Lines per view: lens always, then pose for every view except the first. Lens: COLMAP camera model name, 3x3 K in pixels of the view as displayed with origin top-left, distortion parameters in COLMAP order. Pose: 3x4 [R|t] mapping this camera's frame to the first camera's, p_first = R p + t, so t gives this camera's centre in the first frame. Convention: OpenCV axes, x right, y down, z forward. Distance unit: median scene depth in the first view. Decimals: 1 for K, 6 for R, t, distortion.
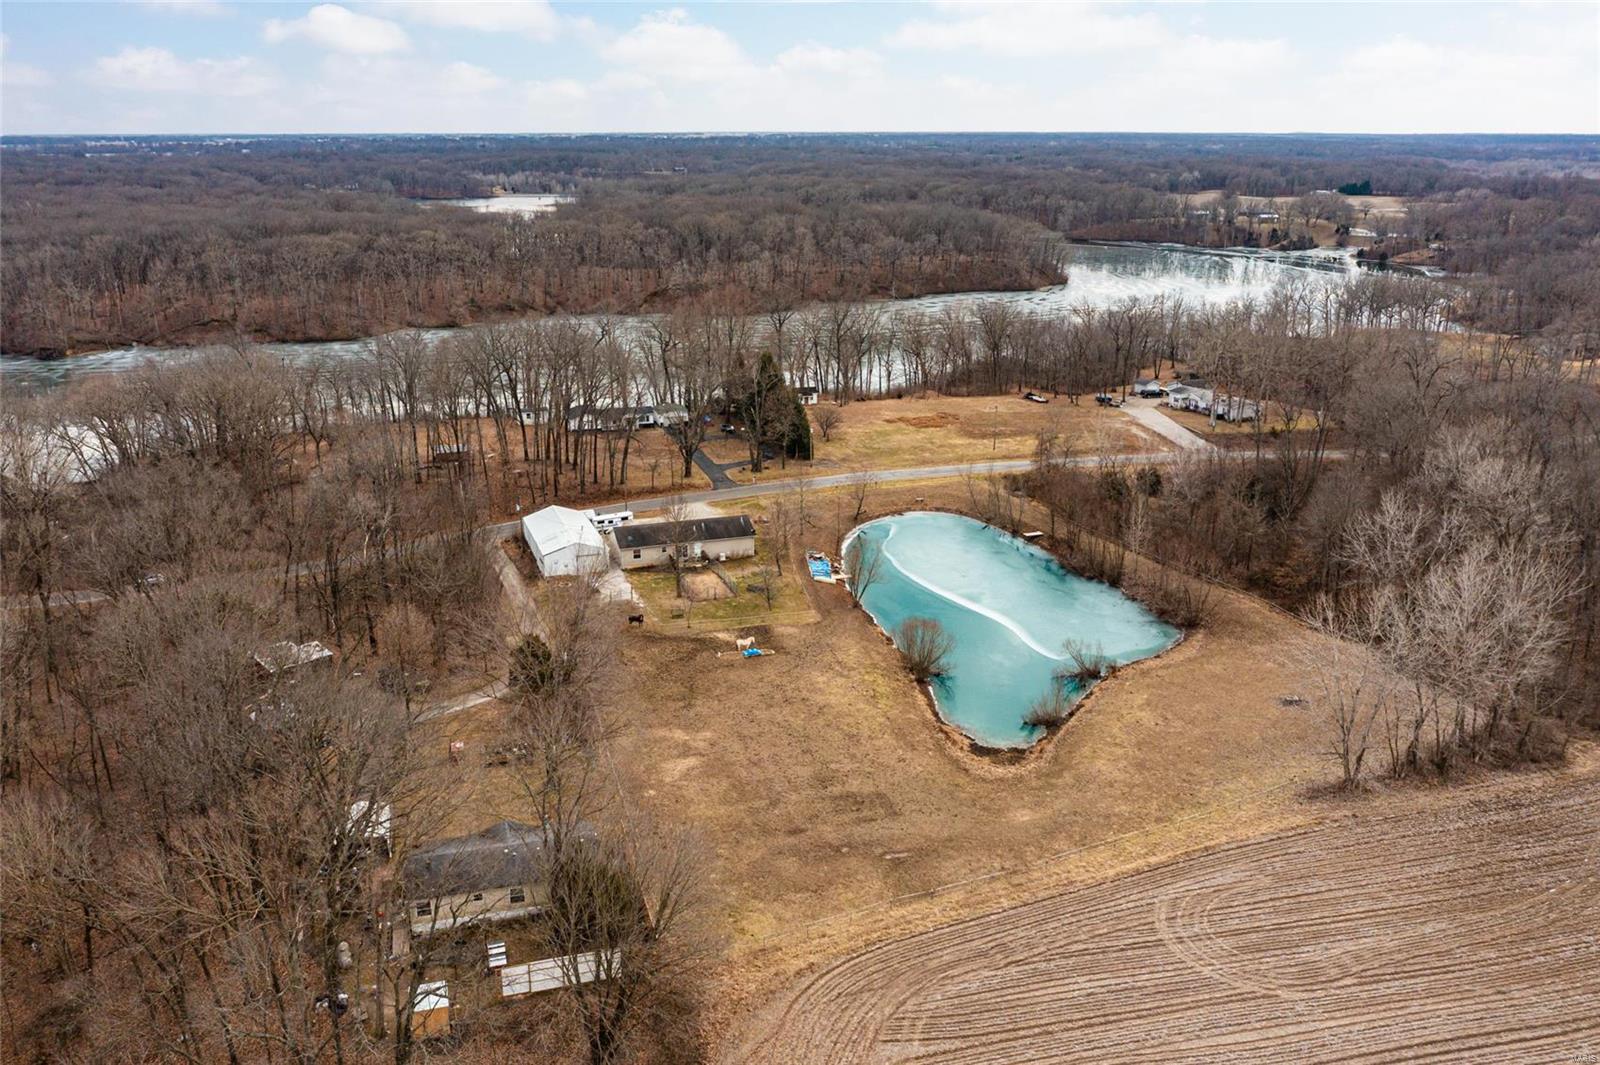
lens RADIAL K [[1312.1, 0, 800.0], [0, 1312.1, 532.5], [0, 0, 1]] dist [-0.011767, 0.008801]
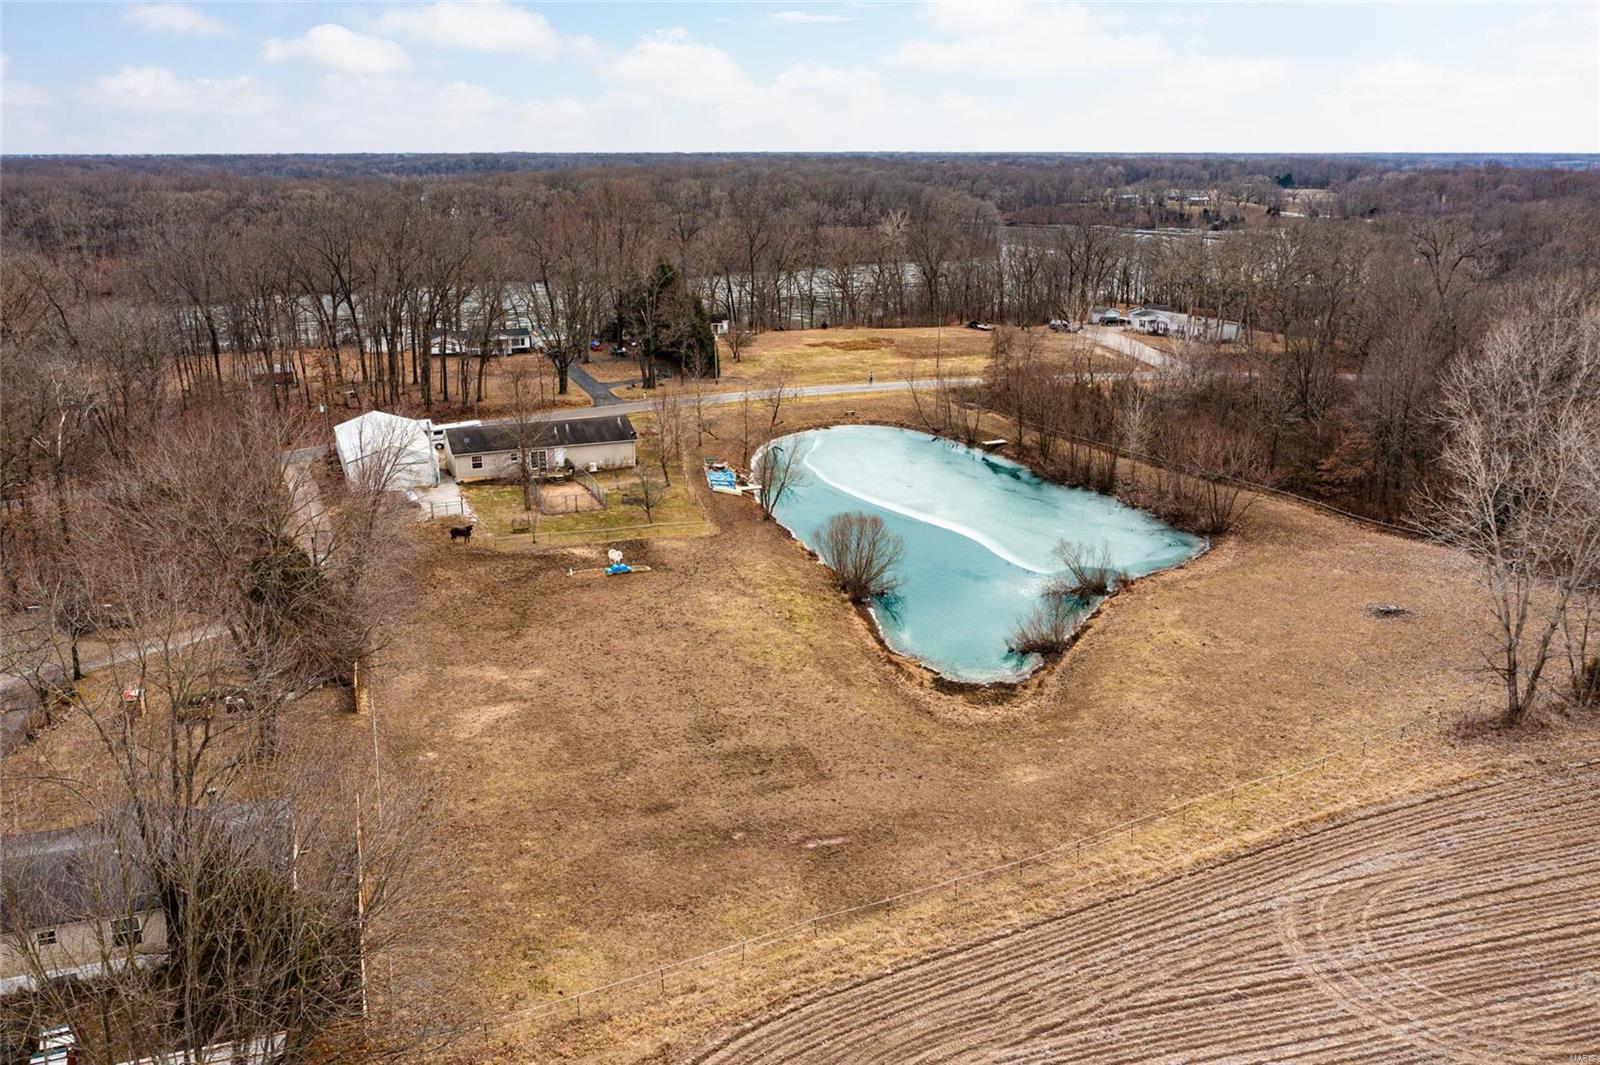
lens RADIAL K [[1295.5, 0, 800.0], [0, 1295.5, 532.5], [0, 0, 1]] dist [-0.007012, 0.000327]
pose [[0.998434, -0.016123, 0.053572, 0.027948], [0.016760, 0.999794, -0.011455, 0.094706], [-0.053376, 0.012335, 0.998498, 0.347568]]
